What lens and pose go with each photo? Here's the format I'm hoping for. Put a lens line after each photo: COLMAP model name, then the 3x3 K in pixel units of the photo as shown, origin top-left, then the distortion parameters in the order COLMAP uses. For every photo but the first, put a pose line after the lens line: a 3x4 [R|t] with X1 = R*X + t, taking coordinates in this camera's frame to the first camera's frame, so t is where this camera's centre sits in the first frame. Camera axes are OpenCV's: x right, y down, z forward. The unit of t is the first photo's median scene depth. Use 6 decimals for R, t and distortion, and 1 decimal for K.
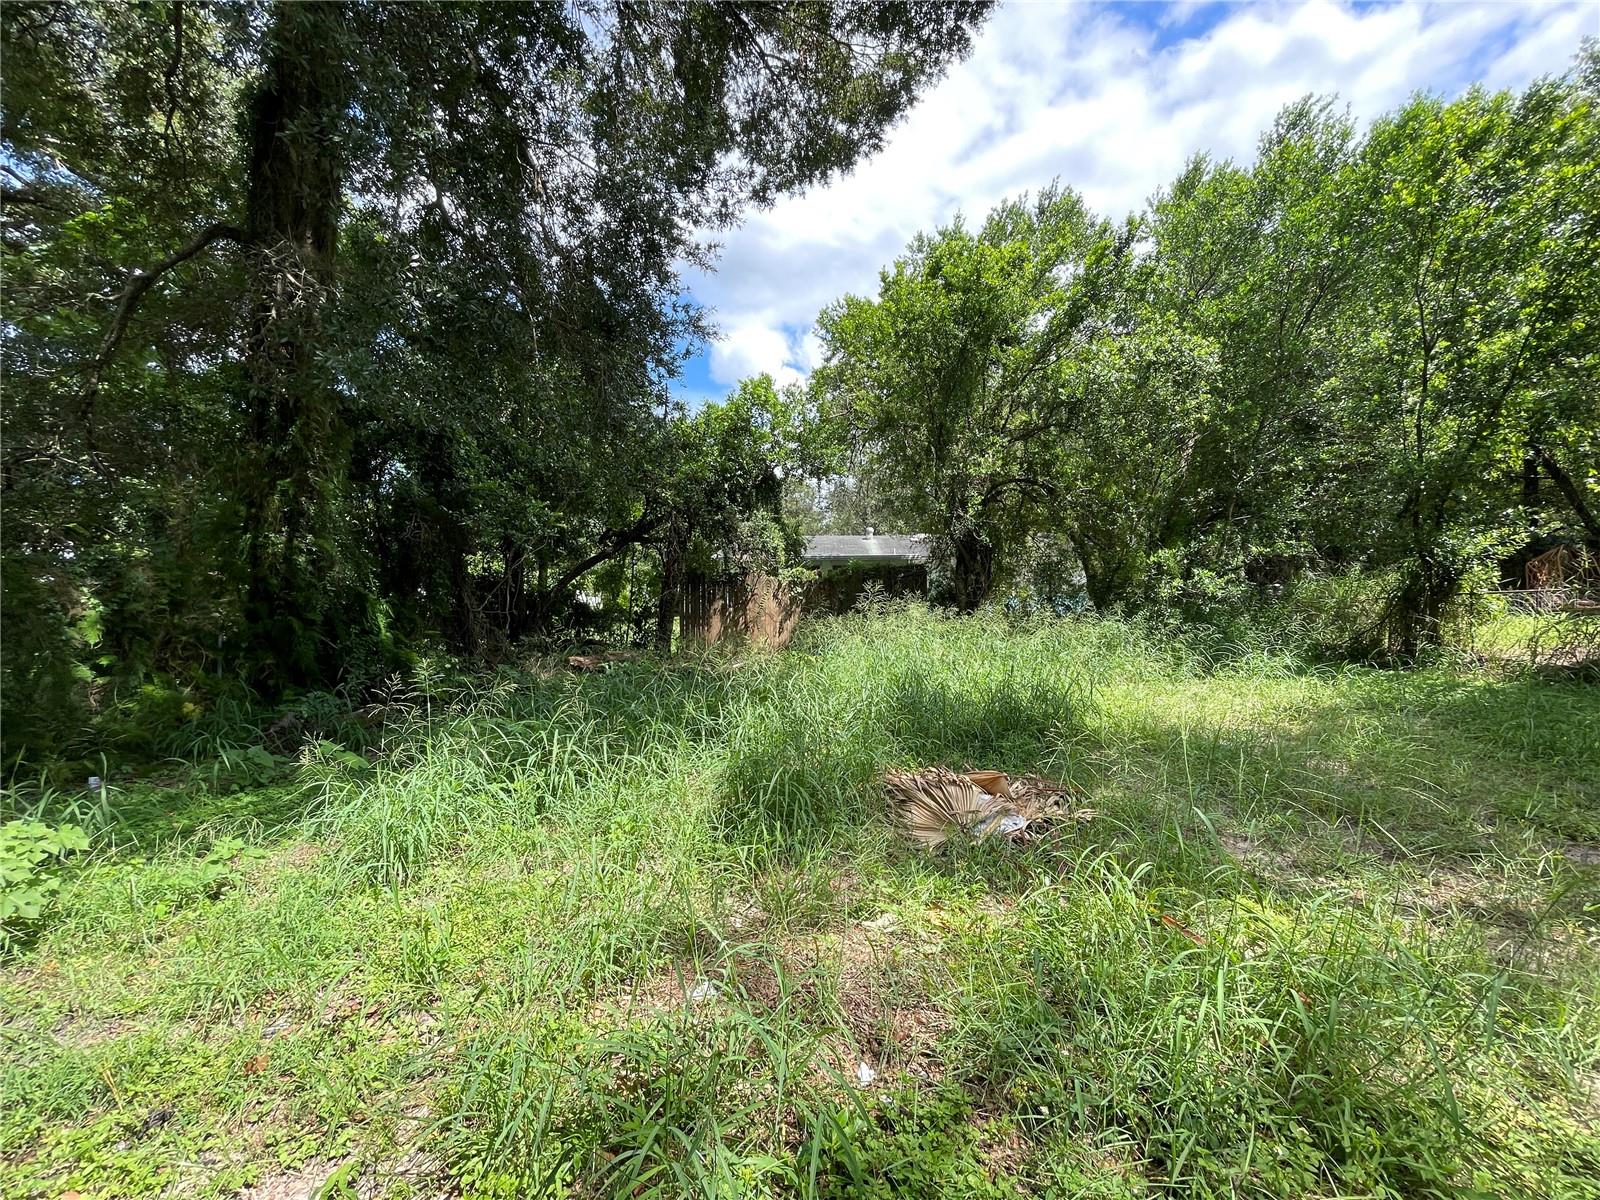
lens RADIAL K [[635.4, 0, 794.7], [0, 635.4, 603.8], [0, 0, 1]] dist [-0.000339, -0.000087]
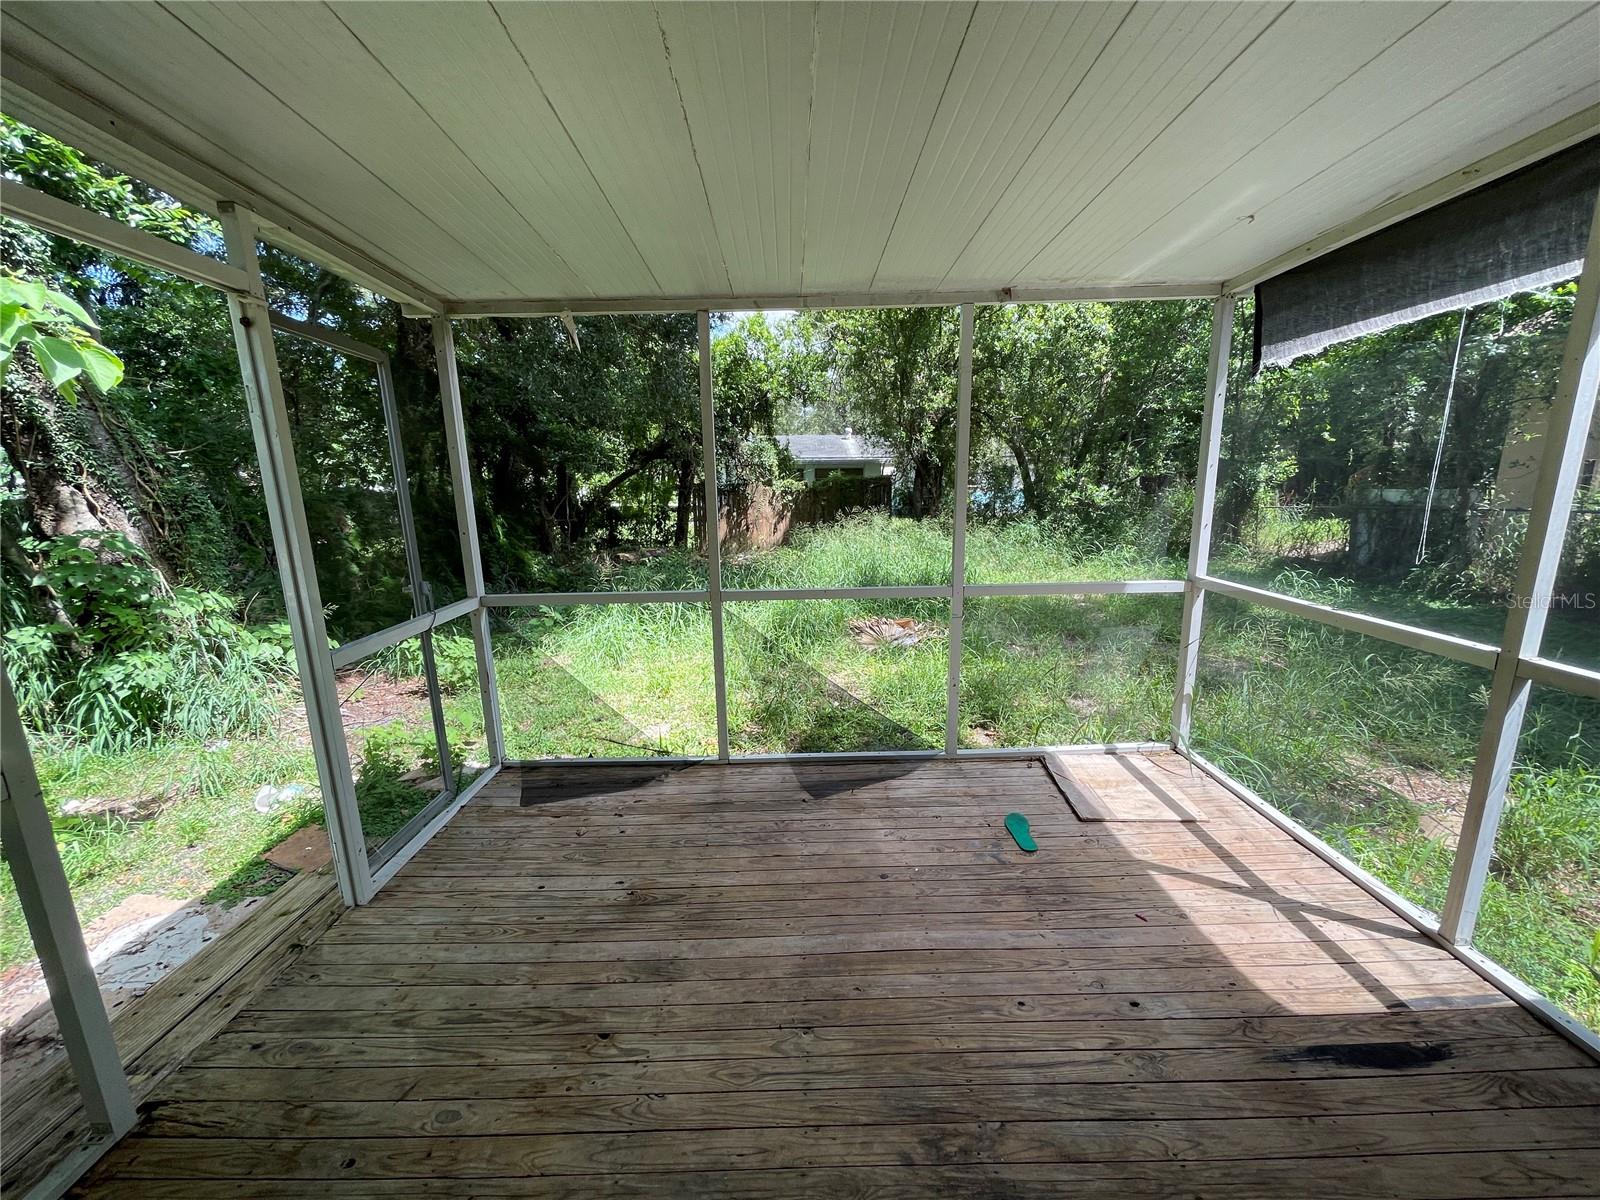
lens RADIAL K [[635.4, 0, 794.7], [0, 635.4, 603.8], [0, 0, 1]] dist [-0.000339, -0.000087]
pose [[0.999458, -0.009388, 0.031538, -0.024384], [0.003814, 0.985027, 0.172360, -0.032106], [-0.032683, -0.172146, 0.984529, -0.263185]]
